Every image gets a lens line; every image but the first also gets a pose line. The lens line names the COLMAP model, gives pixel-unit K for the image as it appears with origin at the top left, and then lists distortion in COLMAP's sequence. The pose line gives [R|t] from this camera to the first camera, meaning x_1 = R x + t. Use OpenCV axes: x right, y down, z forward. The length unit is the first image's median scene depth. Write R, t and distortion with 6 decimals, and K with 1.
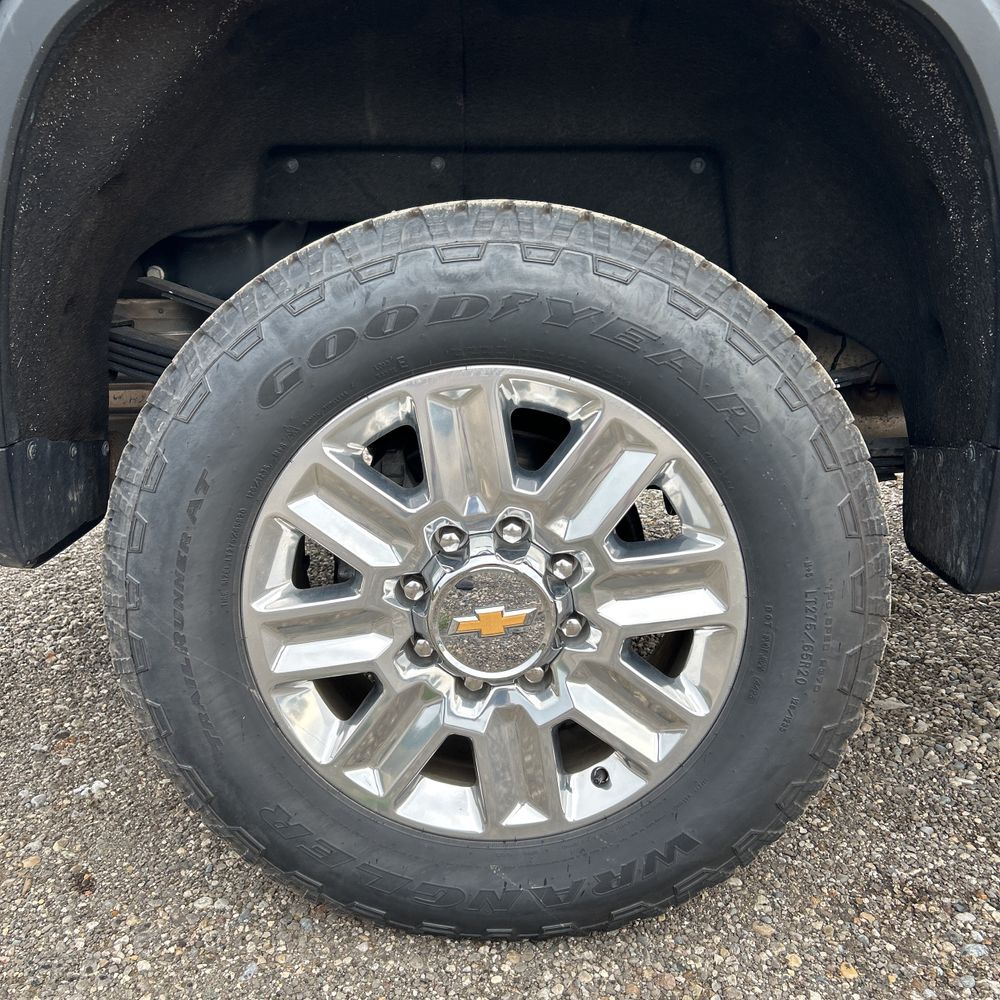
lens RADIAL K [[1024.4, 0, 491.0], [0, 1024.4, 475.1], [0, 0, 1]] dist [0.021233, 0.000000]
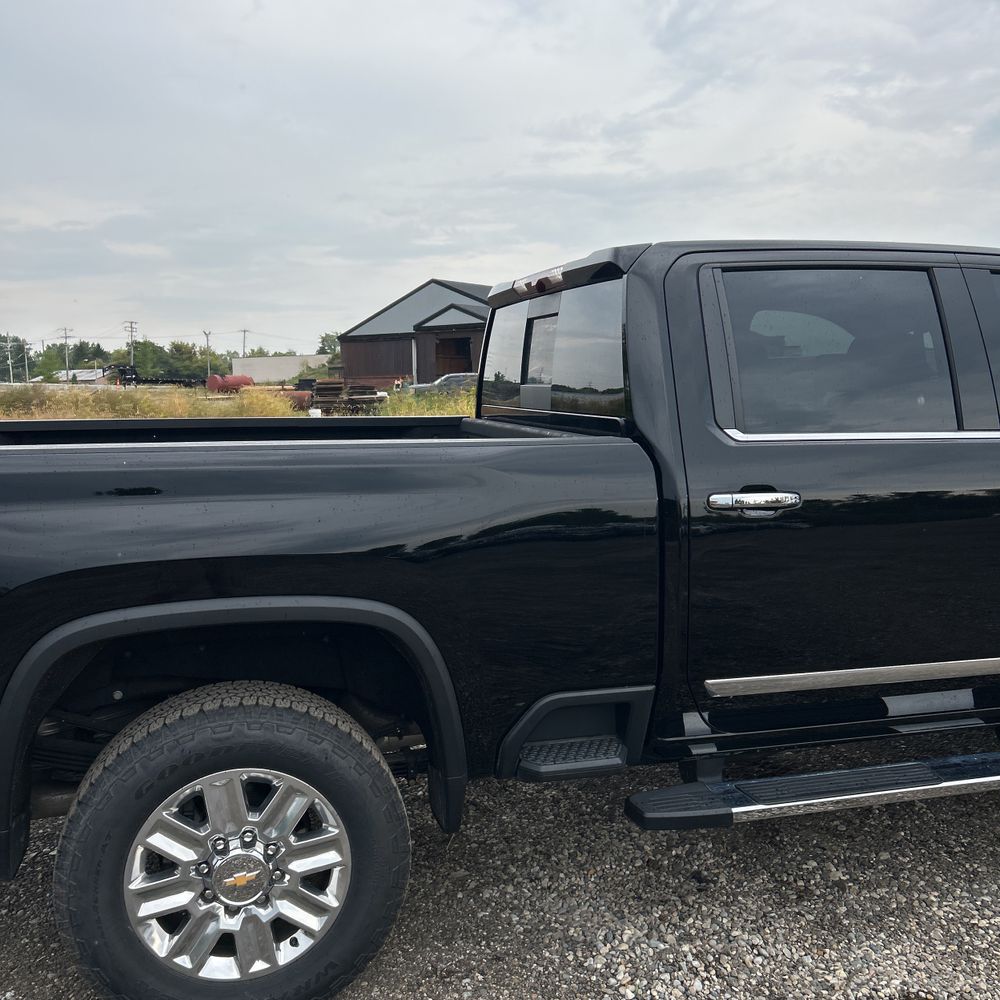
lens RADIAL K [[1024.4, 0, 478.3], [0, 1024.4, 484.7], [0, 0, 1]] dist [0.021233, 0.000000]
pose [[0.963513, -0.044431, 0.263948, -0.053925], [0.078357, 0.989746, -0.119425, -0.402755], [-0.255935, 0.135750, 0.957115, -1.421839]]
